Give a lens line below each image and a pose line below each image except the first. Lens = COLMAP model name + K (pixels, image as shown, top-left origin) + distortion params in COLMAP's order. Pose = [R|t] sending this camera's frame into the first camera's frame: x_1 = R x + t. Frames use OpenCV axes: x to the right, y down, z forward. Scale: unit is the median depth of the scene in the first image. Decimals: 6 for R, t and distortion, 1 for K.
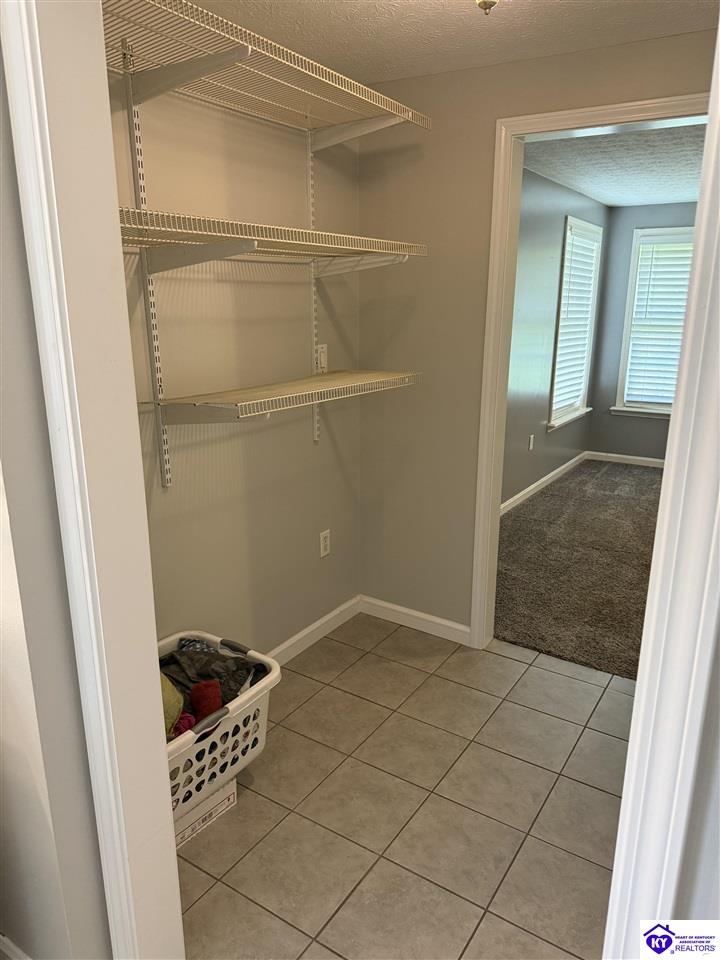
lens RADIAL K [[673.3, 0, 360.2], [0, 673.3, 482.7], [0, 0, 1]] dist [0.004715, -0.007125]
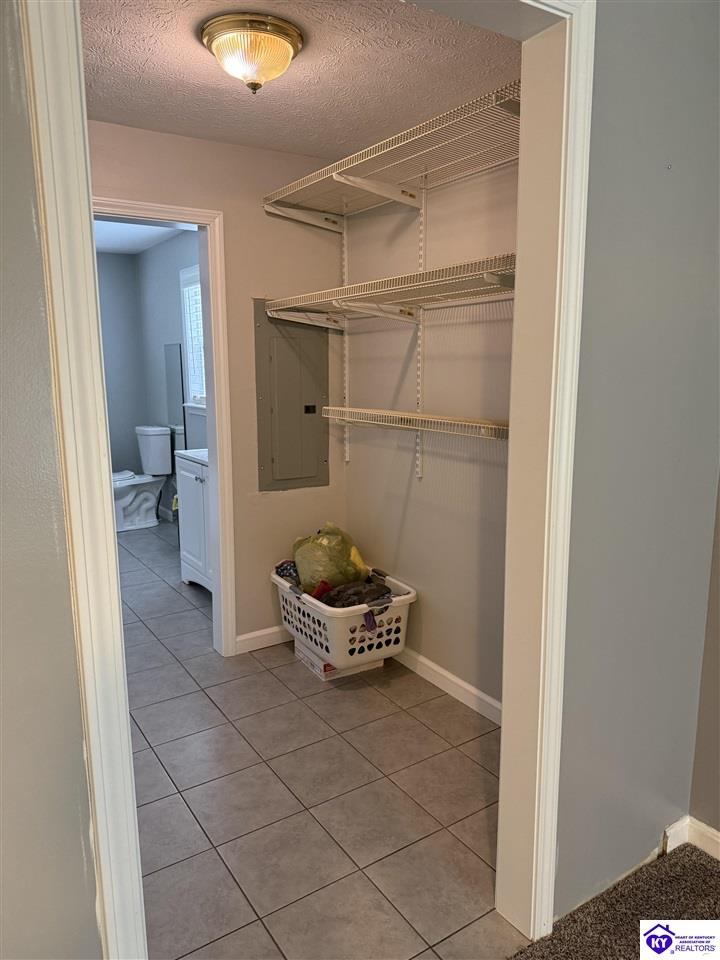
lens RADIAL K [[673.3, 0, 362.0], [0, 673.3, 476.5], [0, 0, 1]] dist [0.004715, -0.007125]
pose [[-0.402650, 0.152299, -0.902595, 0.935258], [-0.222795, 0.940101, 0.258017, -0.307094], [0.887826, 0.304985, -0.344600, 1.306525]]
